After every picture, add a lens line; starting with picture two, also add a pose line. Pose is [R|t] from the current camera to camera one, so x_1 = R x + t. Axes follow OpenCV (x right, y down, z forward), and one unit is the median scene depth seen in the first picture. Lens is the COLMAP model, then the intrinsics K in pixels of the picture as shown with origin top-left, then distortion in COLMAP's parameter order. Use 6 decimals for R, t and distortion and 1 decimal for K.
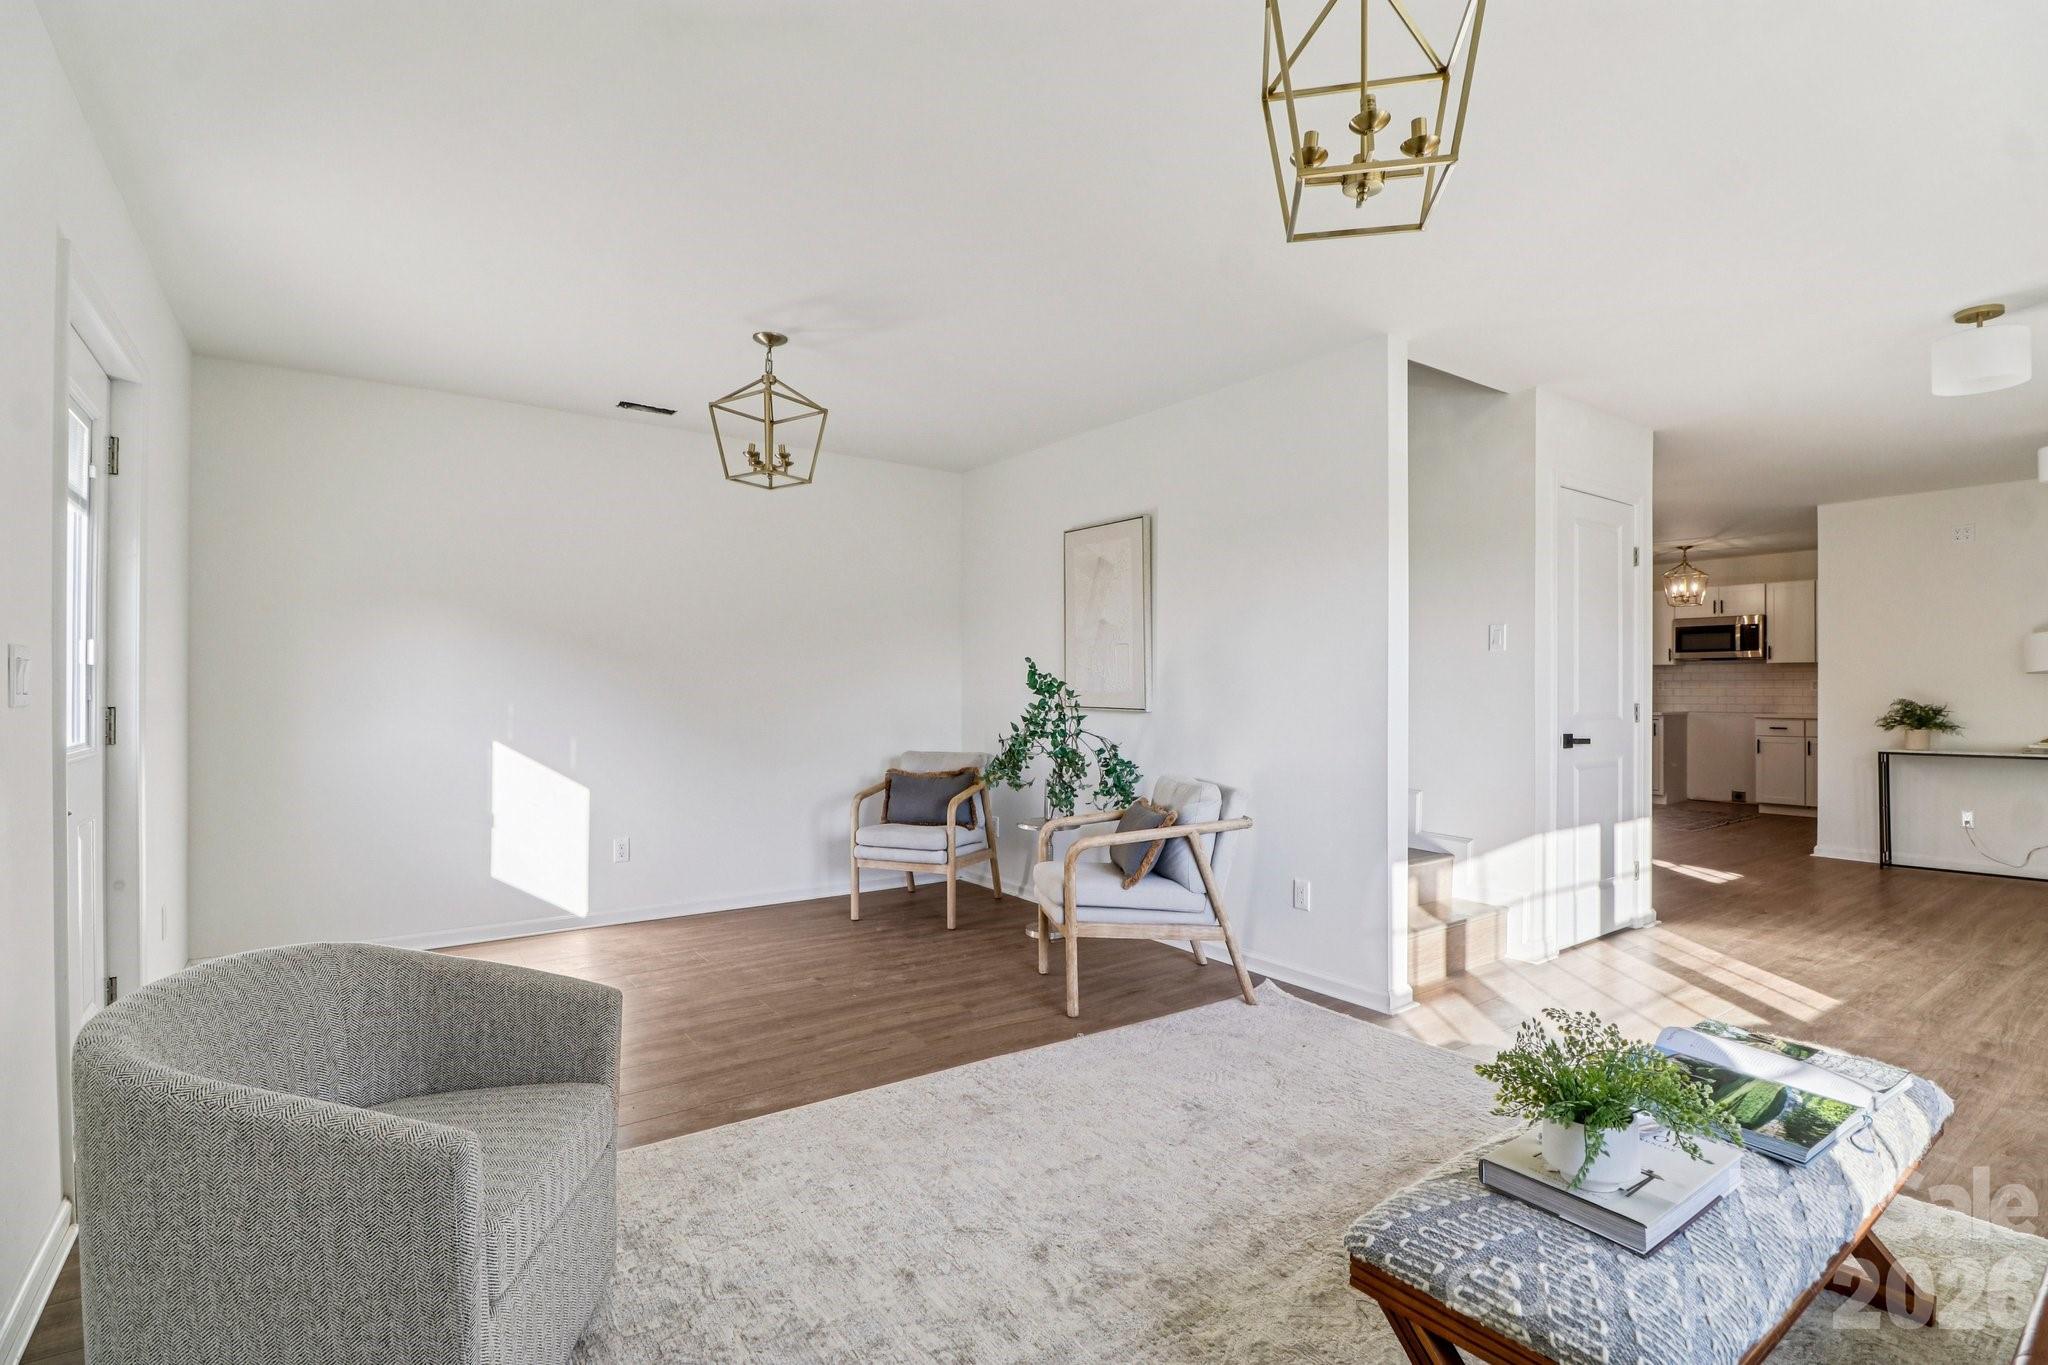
lens RADIAL K [[947.2, 0, 1016.8], [0, 947.2, 684.6], [0, 0, 1]] dist [-0.021424, -0.000410]
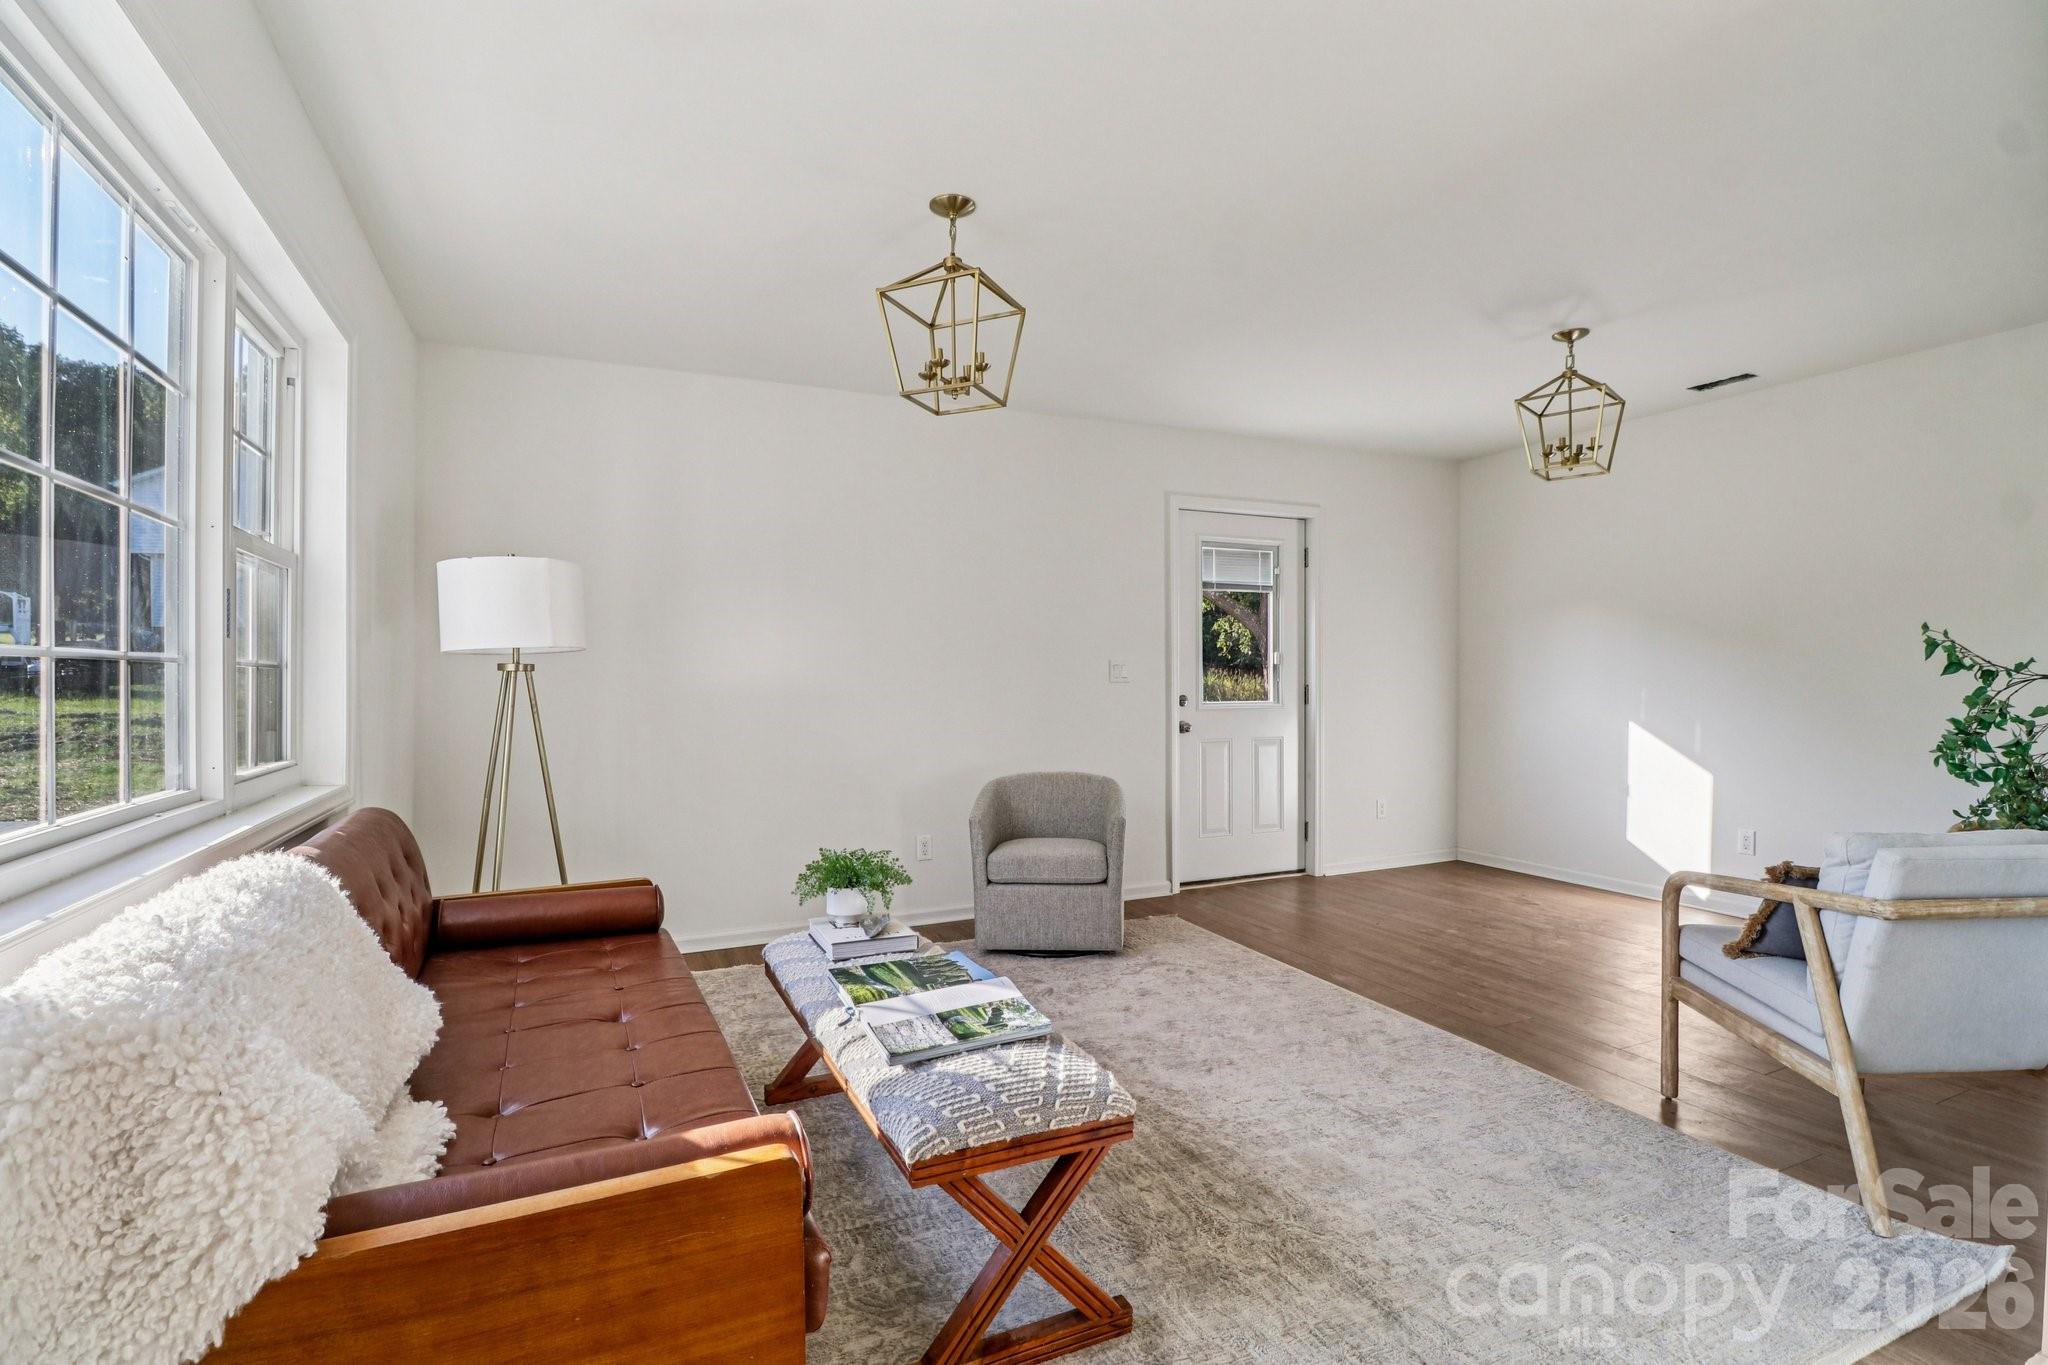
lens RADIAL K [[947.2, 0, 1016.8], [0, 947.2, 684.6], [0, 0, 1]] dist [-0.021424, -0.000410]
pose [[-0.177874, 0.002699, -0.984049, 0.800425], [0.007531, 0.999971, 0.001382, 0.010066], [0.984024, -0.007165, -0.177890, 0.543837]]
